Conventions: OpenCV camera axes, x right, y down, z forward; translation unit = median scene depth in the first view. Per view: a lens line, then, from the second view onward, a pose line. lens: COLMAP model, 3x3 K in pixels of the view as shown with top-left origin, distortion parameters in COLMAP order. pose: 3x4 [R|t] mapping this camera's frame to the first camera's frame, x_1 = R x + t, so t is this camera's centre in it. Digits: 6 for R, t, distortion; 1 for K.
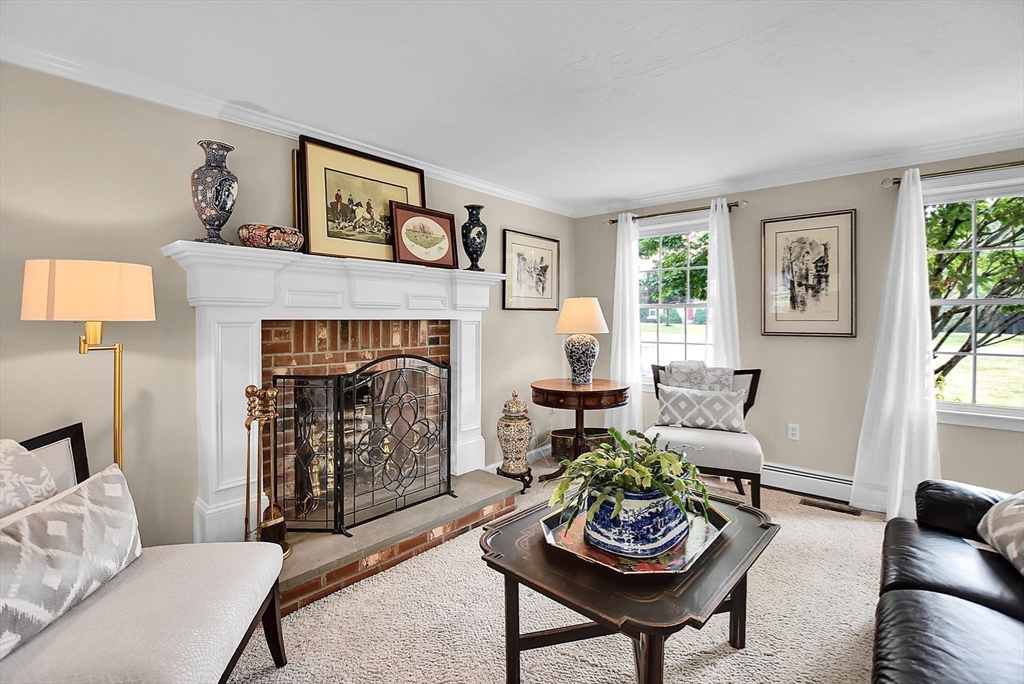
lens RADIAL K [[477.1, 0, 491.9], [0, 477.1, 314.7], [0, 0, 1]] dist [-0.004217, 0.000257]
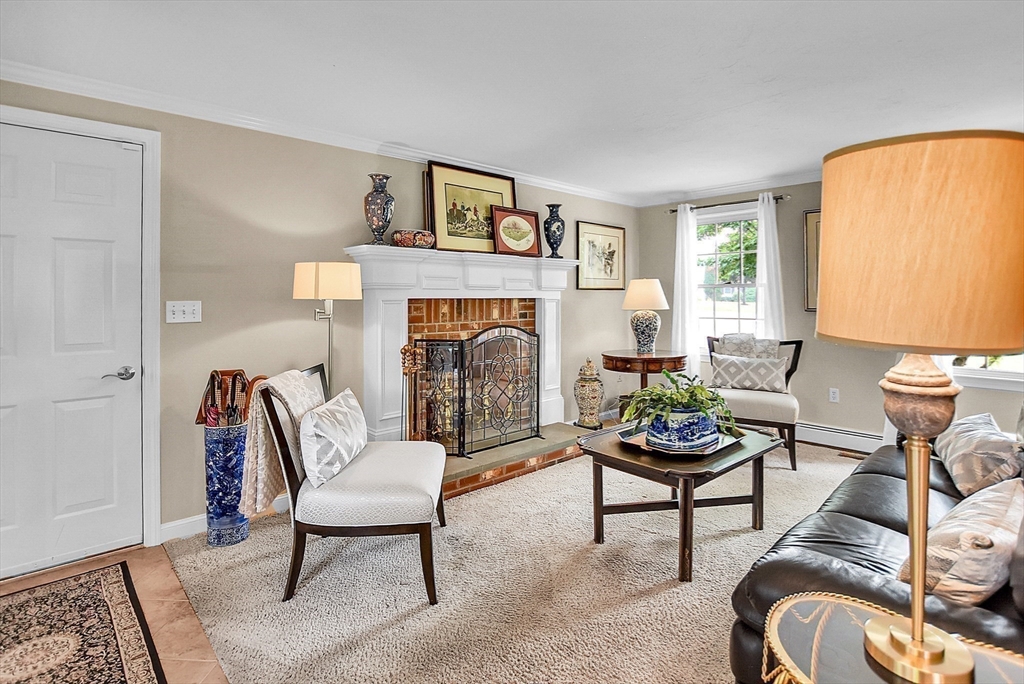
lens RADIAL K [[518.0, 0, 504.1], [0, 518.0, 283.9], [0, 0, 1]] dist [-0.005589, 0.000032]
pose [[0.996373, -0.005017, -0.084946, -0.061631], [0.003528, 0.999838, -0.017675, -0.003233], [0.085021, 0.017312, 0.996229, -0.374090]]
